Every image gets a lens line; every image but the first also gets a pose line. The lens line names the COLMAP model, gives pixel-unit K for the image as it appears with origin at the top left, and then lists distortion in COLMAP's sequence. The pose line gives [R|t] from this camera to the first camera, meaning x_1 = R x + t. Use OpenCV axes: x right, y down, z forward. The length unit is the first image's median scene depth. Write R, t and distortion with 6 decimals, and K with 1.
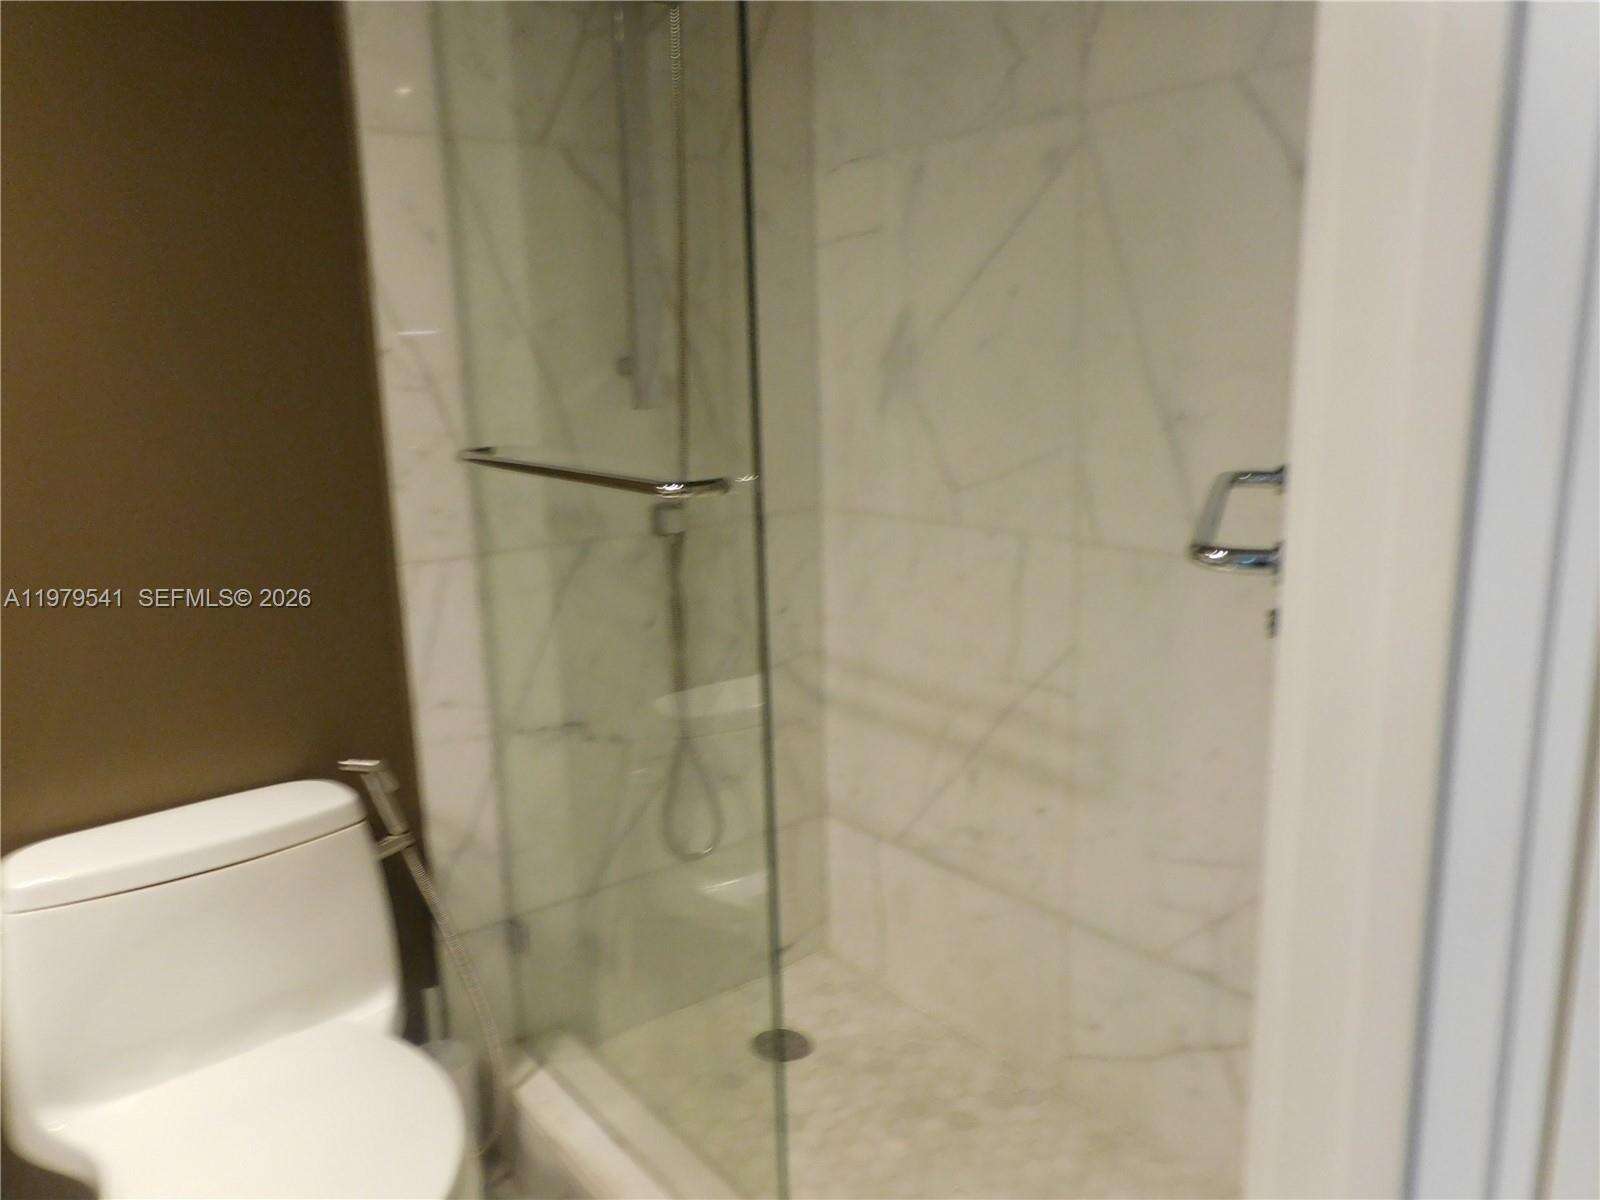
lens RADIAL K [[1230.5, 0, 800.0], [0, 1230.5, 600.0], [0, 0, 1]] dist [-0.002928, 0.061395]
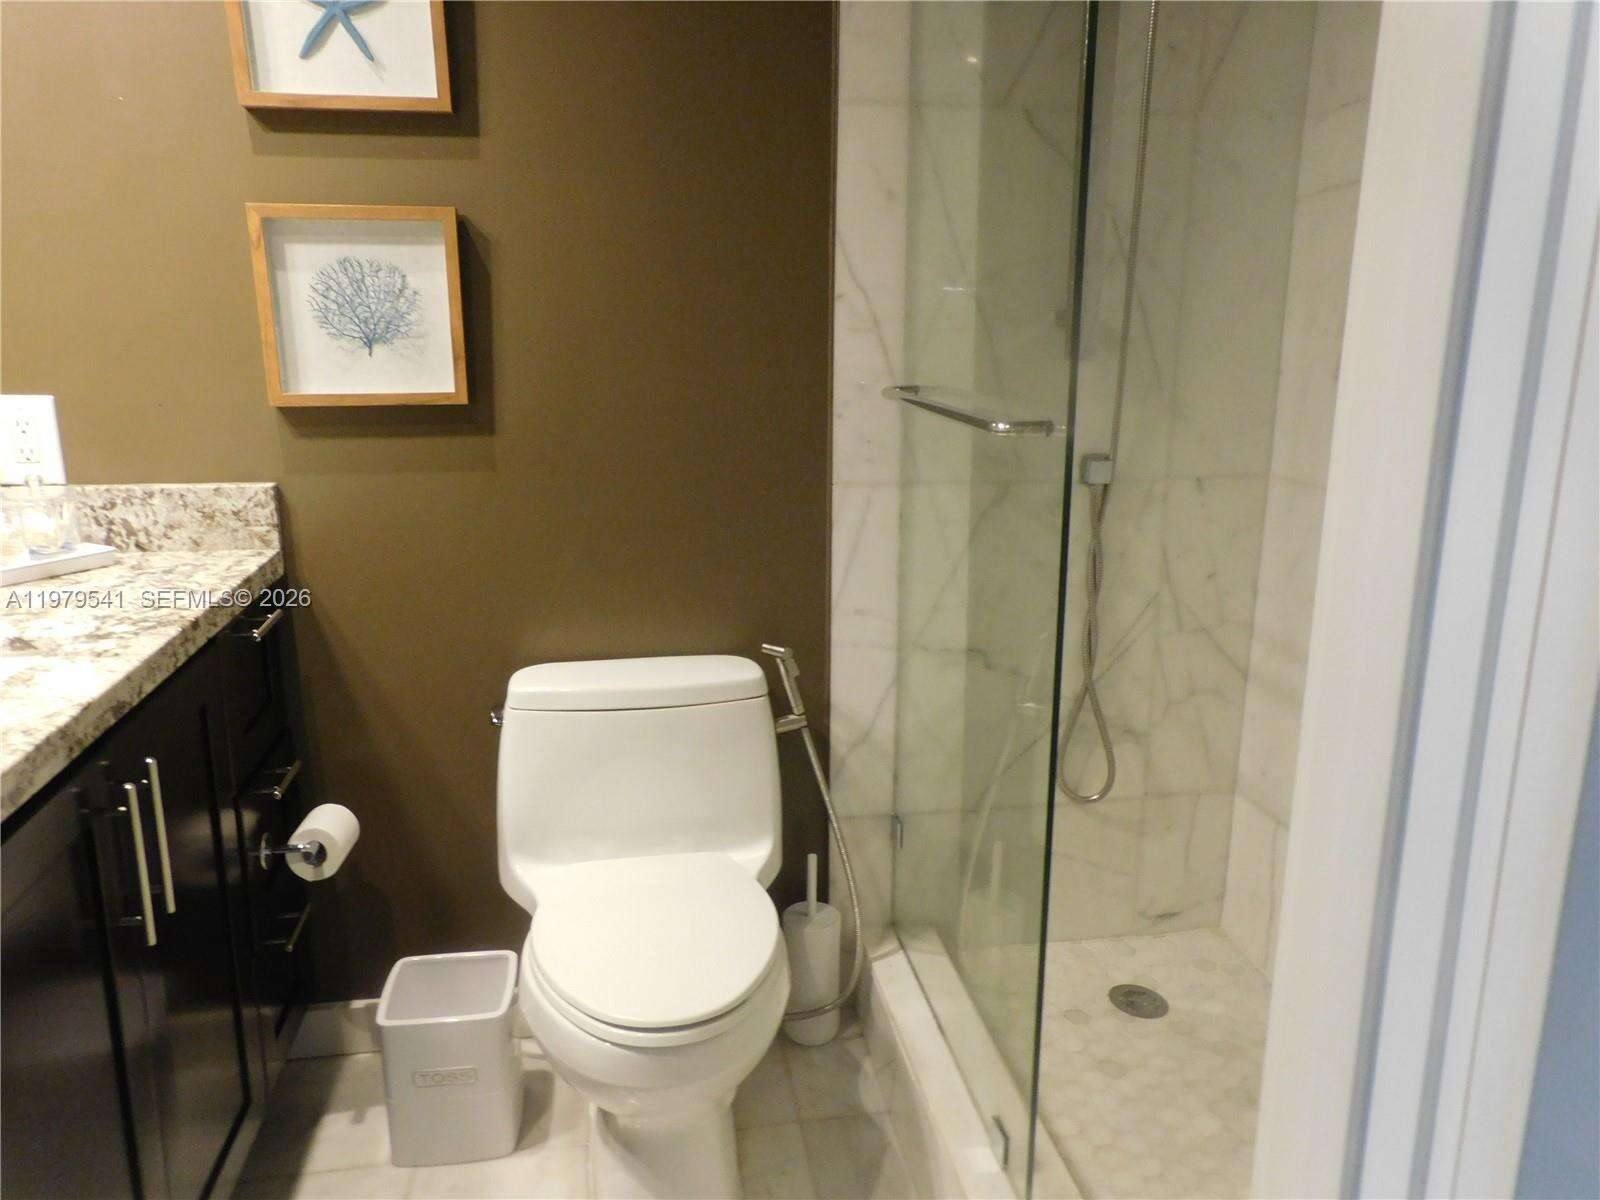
lens RADIAL K [[1230.5, 0, 800.0], [0, 1230.5, 600.0], [0, 0, 1]] dist [-0.002928, 0.061395]
pose [[0.874424, 0.141381, -0.464106, 0.191331], [-0.127683, 0.989938, 0.060998, 0.011649], [0.468060, 0.005921, 0.883677, -0.025443]]
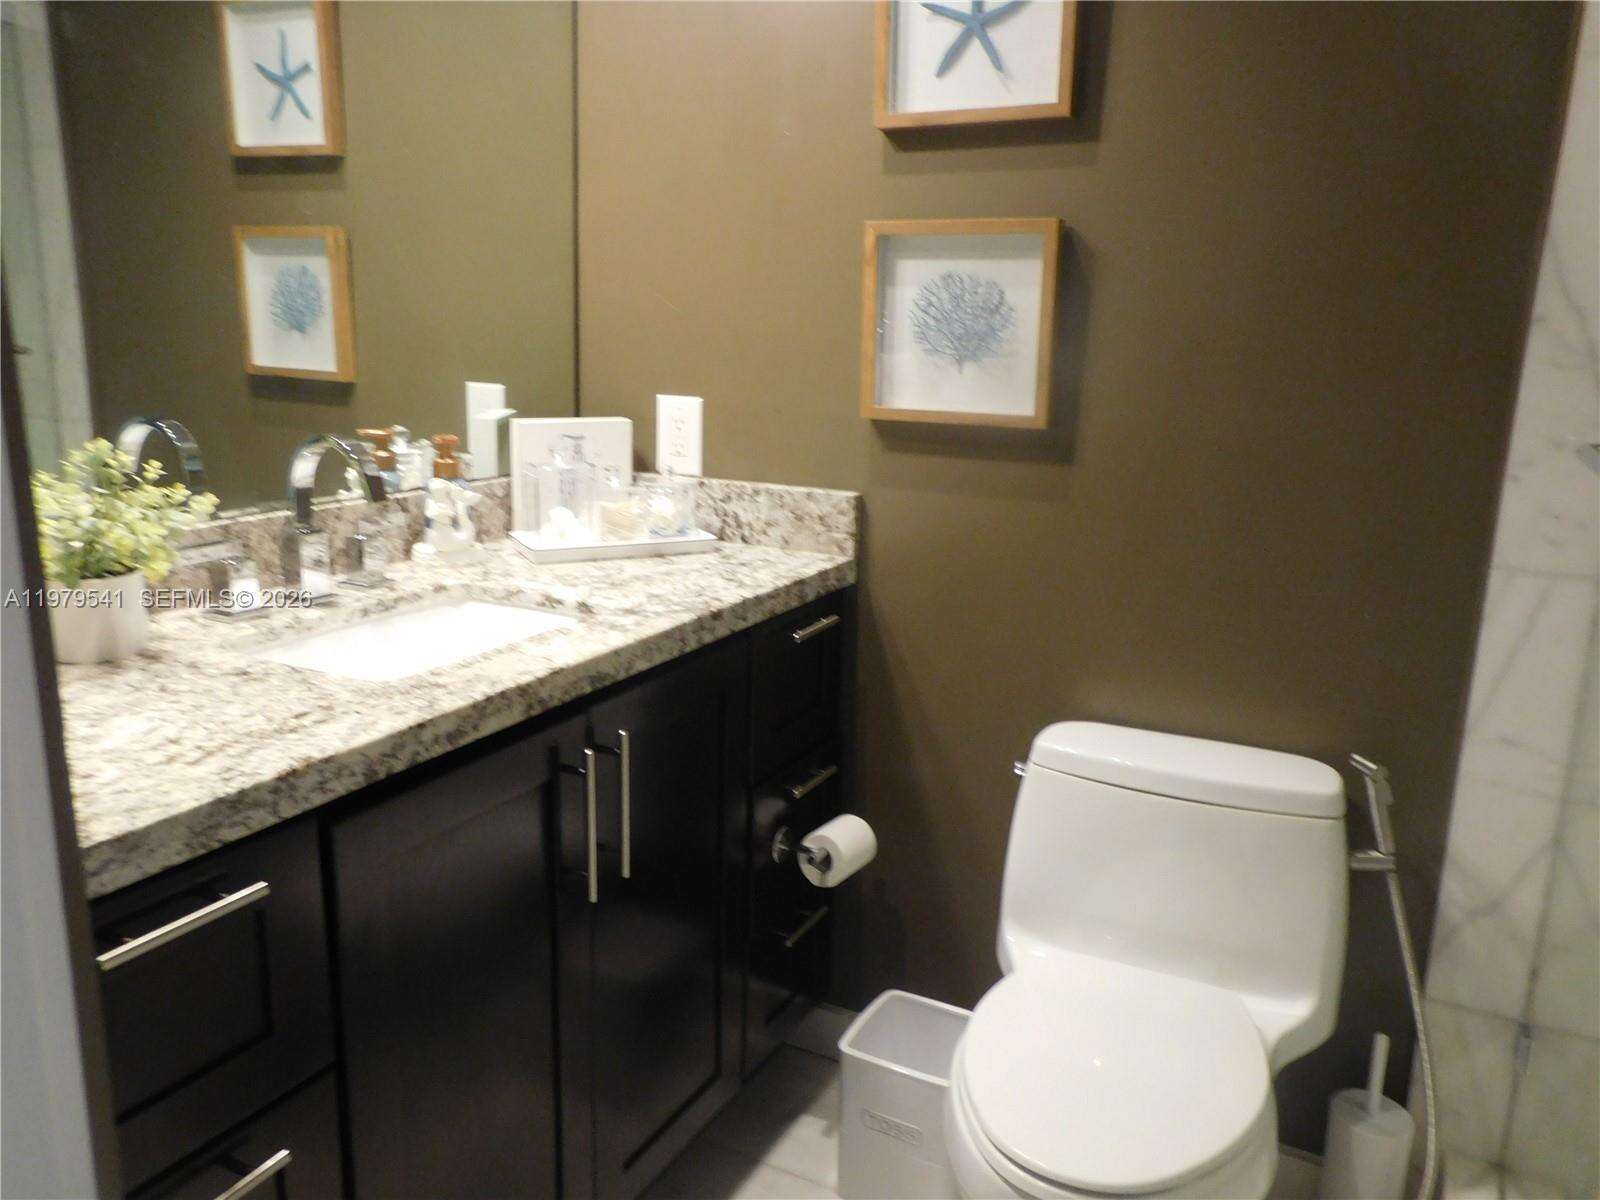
lens RADIAL K [[1231.2, 0, 800.0], [0, 1231.2, 600.0], [0, 0, 1]] dist [-0.004518, 0.013241]
pose [[0.406627, 0.233233, -0.883321, 0.244748], [-0.229939, 0.961867, 0.148122, -0.023062], [0.884184, 0.142880, 0.444751, 0.183210]]
